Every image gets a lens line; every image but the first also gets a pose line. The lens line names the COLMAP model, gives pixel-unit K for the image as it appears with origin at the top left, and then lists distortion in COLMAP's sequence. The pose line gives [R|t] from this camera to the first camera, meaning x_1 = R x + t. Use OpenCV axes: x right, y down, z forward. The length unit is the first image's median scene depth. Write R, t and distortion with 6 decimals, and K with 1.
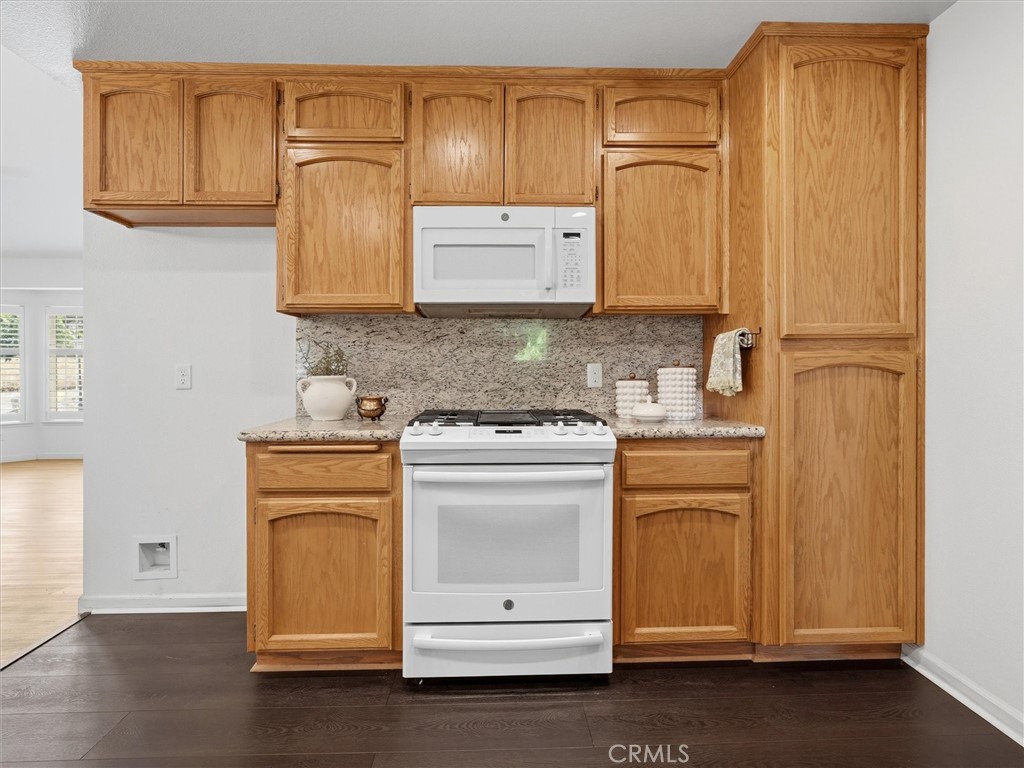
lens RADIAL K [[525.2, 0, 513.4], [0, 525.2, 378.5], [0, 0, 1]] dist [-0.010158, 0.000559]
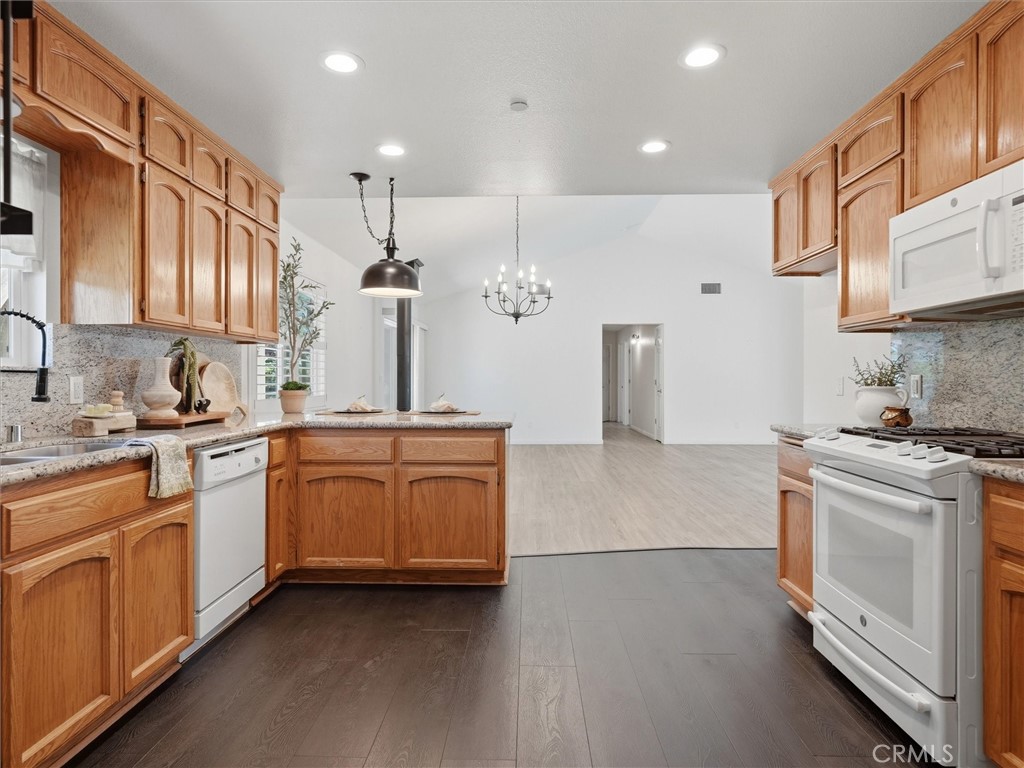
lens RADIAL K [[637.3, 0, 513.3], [0, 637.3, 379.5], [0, 0, 1]] dist [-0.001807, 0.000046]
pose [[-0.083296, 0.001538, -0.996524, 1.038694], [-0.017418, 0.999844, 0.002999, -0.011276], [0.996373, 0.017607, -0.083257, 0.367372]]
